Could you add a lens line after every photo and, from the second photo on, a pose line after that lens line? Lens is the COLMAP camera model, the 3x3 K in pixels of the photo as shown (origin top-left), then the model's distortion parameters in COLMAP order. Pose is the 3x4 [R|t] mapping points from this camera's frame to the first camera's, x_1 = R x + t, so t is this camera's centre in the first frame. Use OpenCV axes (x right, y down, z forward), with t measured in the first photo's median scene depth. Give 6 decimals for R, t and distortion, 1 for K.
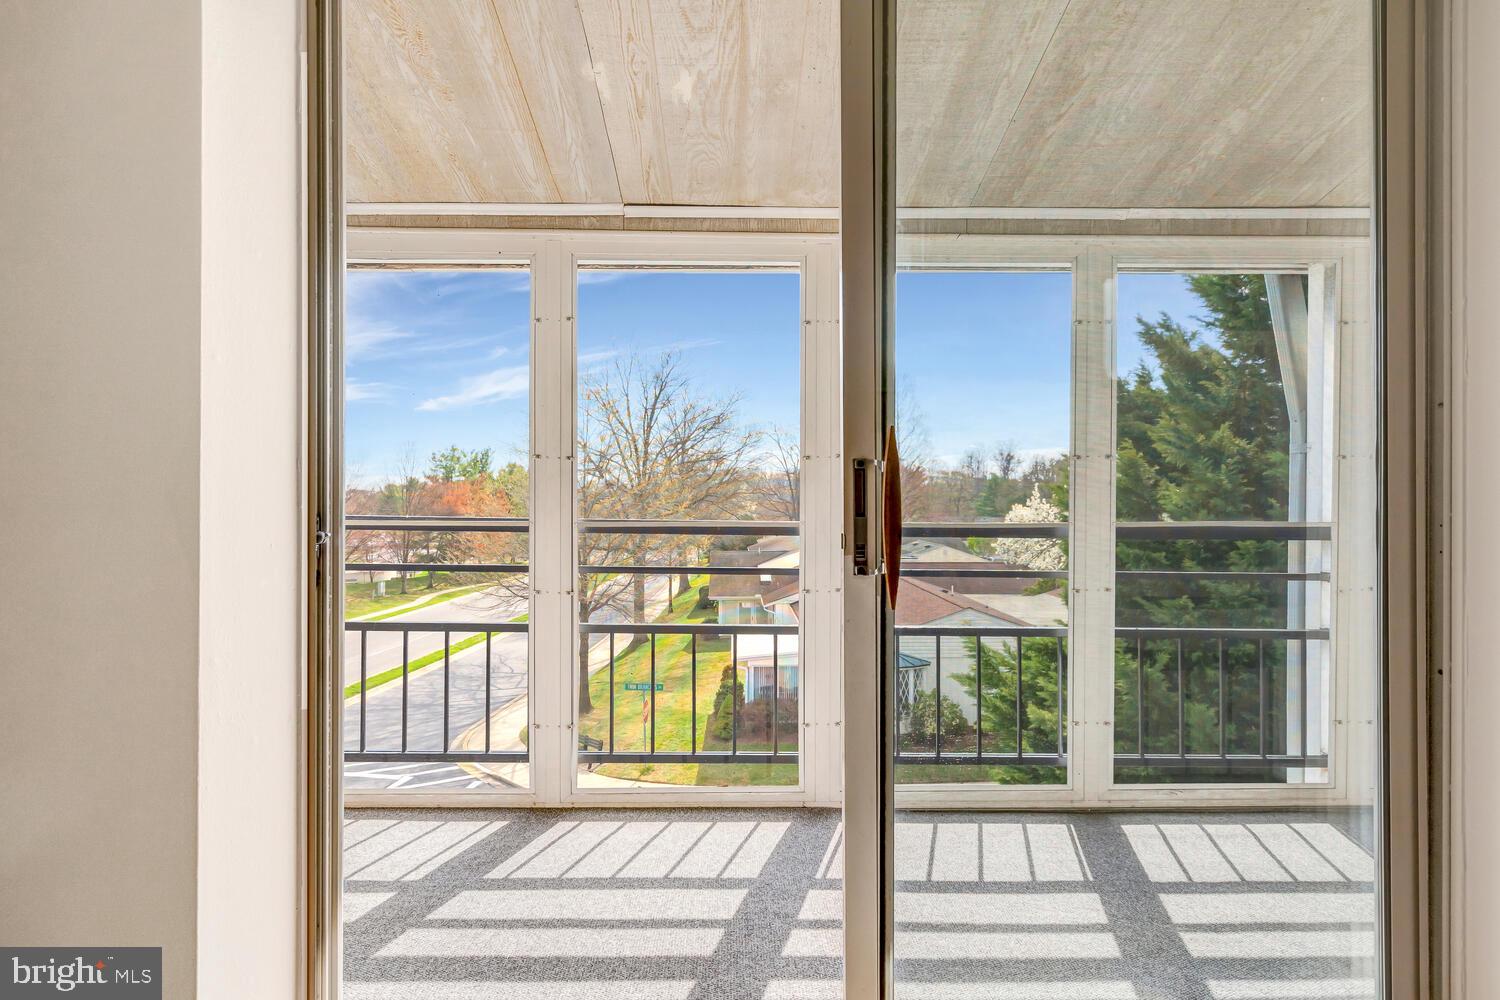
lens RADIAL K [[798.3, 0, 741.0], [0, 798.3, 493.8], [0, 0, 1]] dist [0.006628, -0.000221]
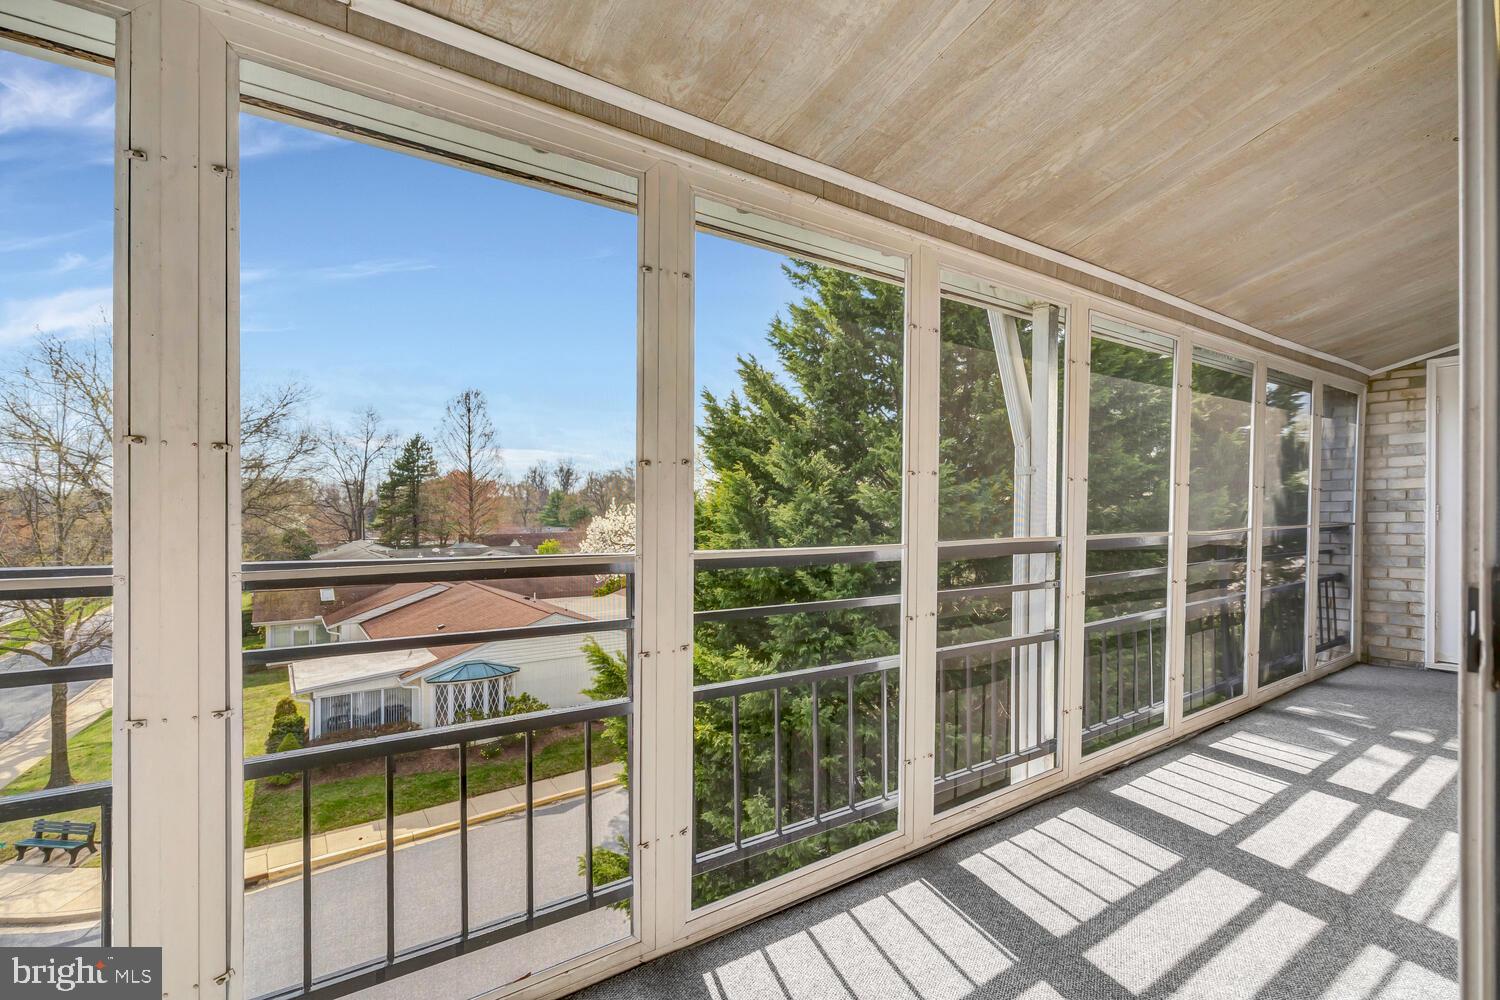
lens RADIAL K [[697.3, 0, 746.0], [0, 697.3, 515.0], [0, 0, 1]] dist [0.002833, -0.001667]
pose [[0.824479, -0.003543, 0.565881, -0.073108], [-0.003772, 0.999924, 0.011757, -0.002853], [-0.565880, -0.011828, 0.824403, 0.170382]]
